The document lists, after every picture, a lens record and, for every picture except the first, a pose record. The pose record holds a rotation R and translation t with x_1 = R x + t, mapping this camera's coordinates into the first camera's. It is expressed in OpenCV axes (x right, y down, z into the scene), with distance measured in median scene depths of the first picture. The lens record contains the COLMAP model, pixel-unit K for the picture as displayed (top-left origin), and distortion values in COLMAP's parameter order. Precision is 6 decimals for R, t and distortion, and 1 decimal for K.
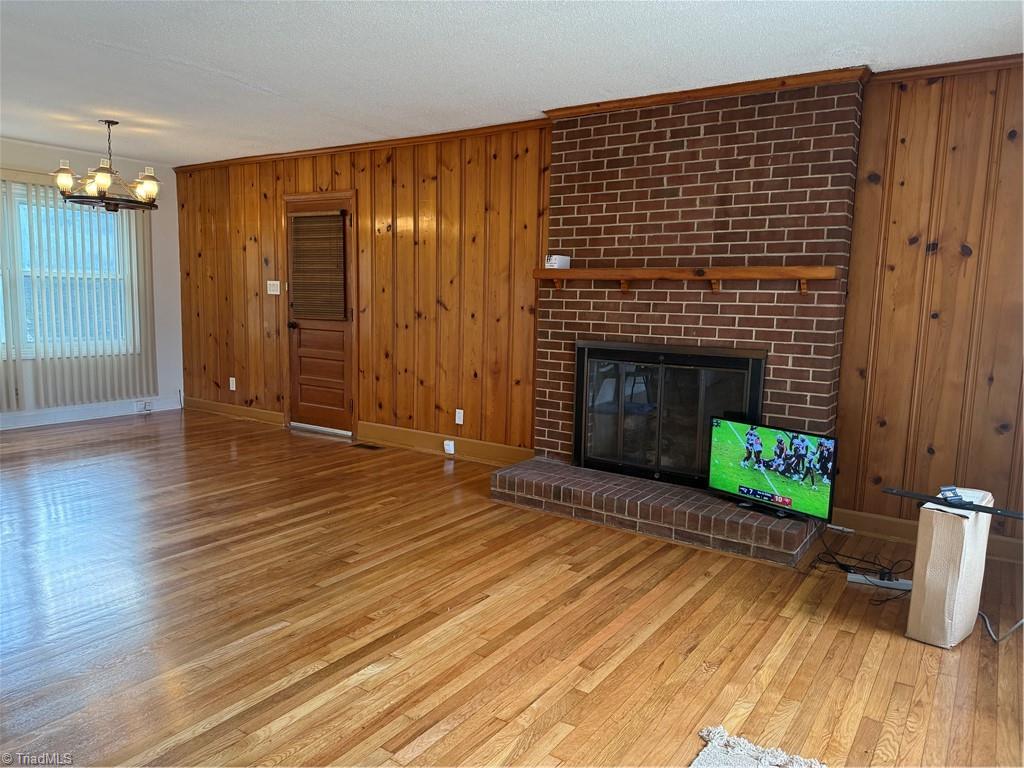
lens RADIAL K [[727.9, 0, 513.1], [0, 727.9, 383.3], [0, 0, 1]] dist [0.014883, -0.018266]
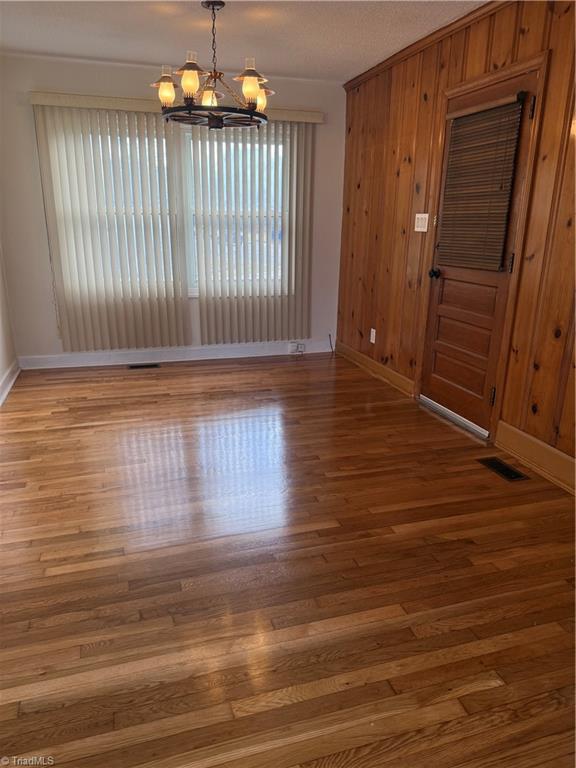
lens RADIAL K [[545.9, 0, 285.4], [0, 545.9, 401.4], [0, 0, 1]] dist [0.014883, -0.018266]
pose [[0.787009, 0.176224, -0.591237, -0.063103], [-0.066459, 0.976976, 0.202733, -0.054492], [0.613351, -0.120259, 0.780601, 0.438989]]
